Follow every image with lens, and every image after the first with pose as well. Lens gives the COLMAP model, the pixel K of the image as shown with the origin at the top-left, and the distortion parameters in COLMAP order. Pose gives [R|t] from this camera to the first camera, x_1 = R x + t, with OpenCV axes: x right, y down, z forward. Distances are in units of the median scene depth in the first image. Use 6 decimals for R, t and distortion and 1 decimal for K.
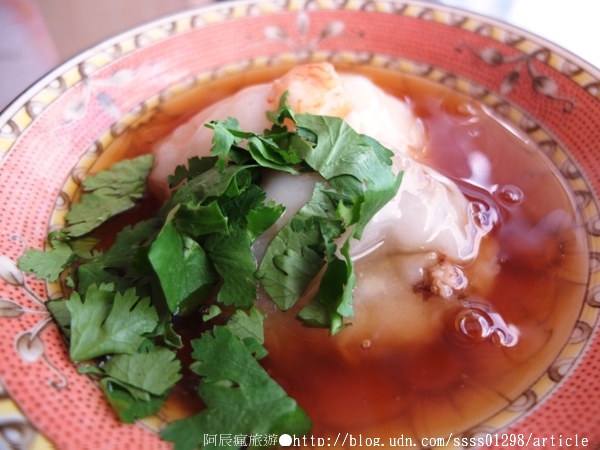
lens RADIAL K [[473.9, 0, 297.8], [0, 473.9, 213.2], [0, 0, 1]] dist [-0.068806, 0.048517]
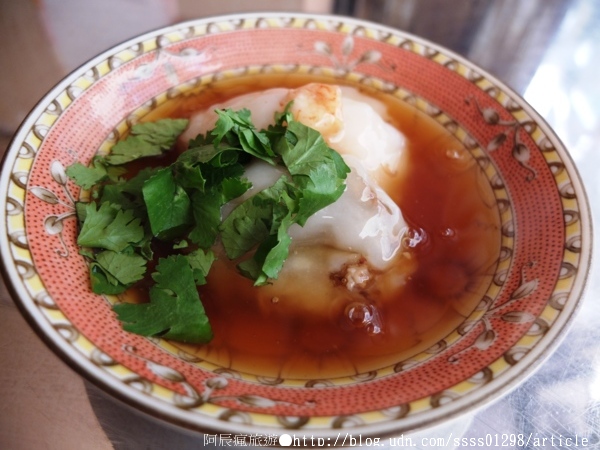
lens RADIAL K [[471.2, 0, 301.8], [0, 471.2, 224.0], [0, 0, 1]] dist [-0.058586, 0.053830]
pose [[0.943771, 0.298965, -0.141122, 0.277239], [-0.292251, 0.954019, 0.066612, -0.032906], [0.154548, -0.021624, 0.987749, -0.249516]]
